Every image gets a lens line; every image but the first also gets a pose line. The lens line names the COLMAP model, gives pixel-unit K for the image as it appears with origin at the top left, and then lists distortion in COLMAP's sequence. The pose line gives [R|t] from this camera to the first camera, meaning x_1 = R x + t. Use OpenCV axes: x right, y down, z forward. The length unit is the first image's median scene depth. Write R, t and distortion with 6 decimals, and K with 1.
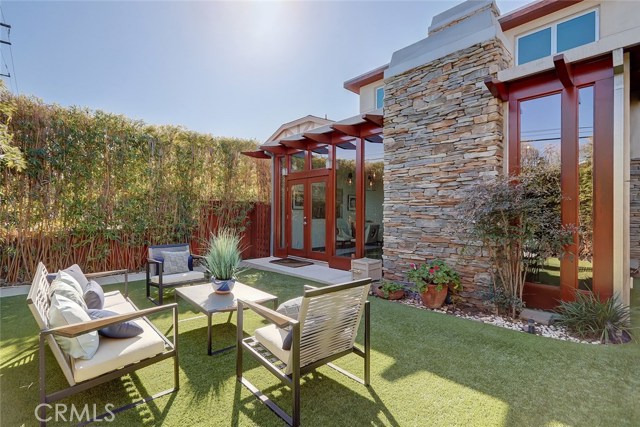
lens RADIAL K [[294.9, 0, 314.5], [0, 294.9, 212.9], [0, 0, 1]] dist [0.005216, -0.002699]
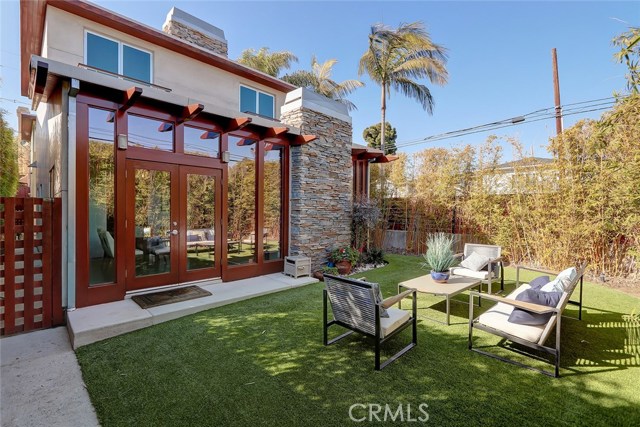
lens RADIAL K [[294.9, 0, 315.5], [0, 294.9, 214.4], [0, 0, 1]] dist [0.005216, -0.002699]
pose [[-0.028355, -0.000818, 0.999598, -1.075682], [-0.002654, 0.999996, 0.000743, -0.008382], [-0.999594, -0.002632, -0.028357, 1.067922]]
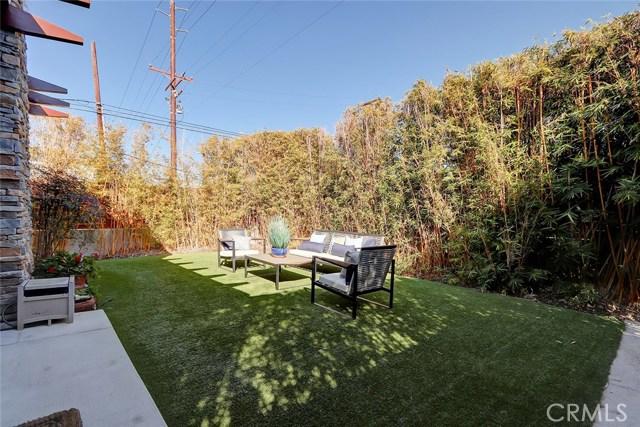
lens RADIAL K [[294.9, 0, 320.9], [0, 294.9, 212.3], [0, 0, 1]] dist [0.005216, -0.002699]
pose [[-0.999033, 0.002071, 0.043911, -0.345146], [0.002235, 0.999991, 0.003673, 0.039653], [-0.043903, 0.003768, -0.999029, 1.722140]]
